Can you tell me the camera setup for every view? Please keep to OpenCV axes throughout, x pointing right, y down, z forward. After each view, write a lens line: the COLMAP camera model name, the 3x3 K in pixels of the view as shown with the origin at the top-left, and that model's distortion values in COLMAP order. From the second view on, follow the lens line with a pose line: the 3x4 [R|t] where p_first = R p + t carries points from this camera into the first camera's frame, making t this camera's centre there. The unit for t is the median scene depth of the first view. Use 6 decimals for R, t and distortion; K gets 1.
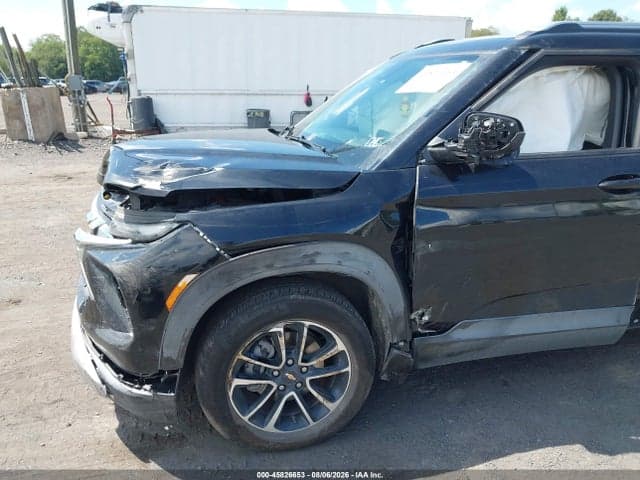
lens RADIAL K [[501.5, 0, 315.4], [0, 501.5, 224.9], [0, 0, 1]] dist [0.020465, -0.031806]
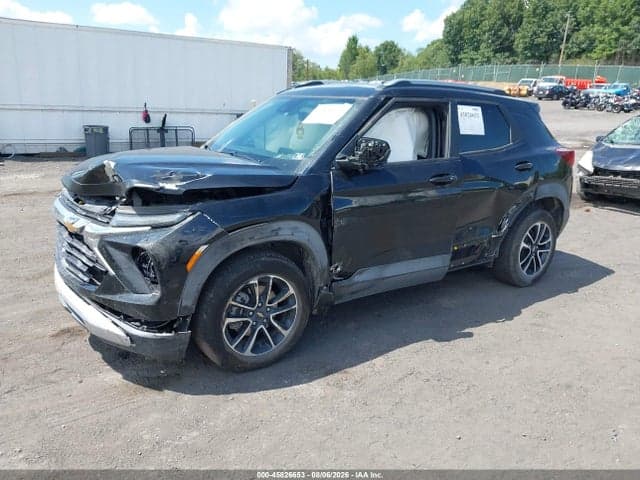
lens RADIAL K [[501.5, 0, 307.3], [0, 501.5, 228.4], [0, 0, 1]] dist [0.020465, -0.031806]
pose [[0.940631, -0.057648, 0.334499, -0.379161], [0.065325, 0.997795, -0.011735, 0.071011], [-0.333085, 0.032890, 0.942323, -0.422574]]
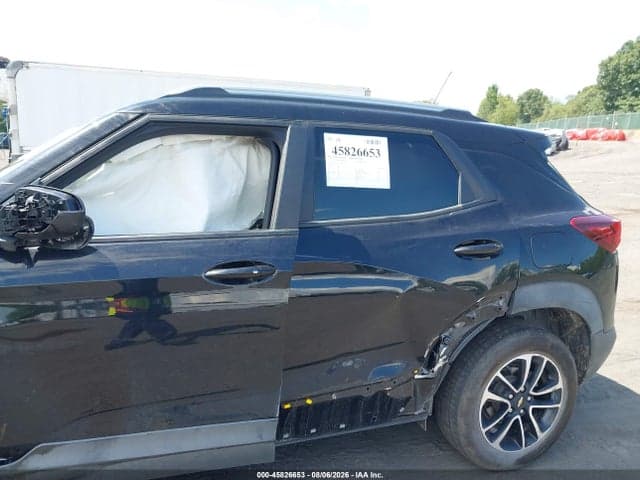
lens RADIAL K [[501.5, 0, 311.8], [0, 501.5, 232.1], [0, 0, 1]] dist [0.020465, -0.031806]
pose [[0.995902, 0.018280, 0.088571, 0.657004], [-0.008771, 0.994266, -0.106579, -0.061338], [-0.090012, 0.105366, 0.990351, 0.147794]]
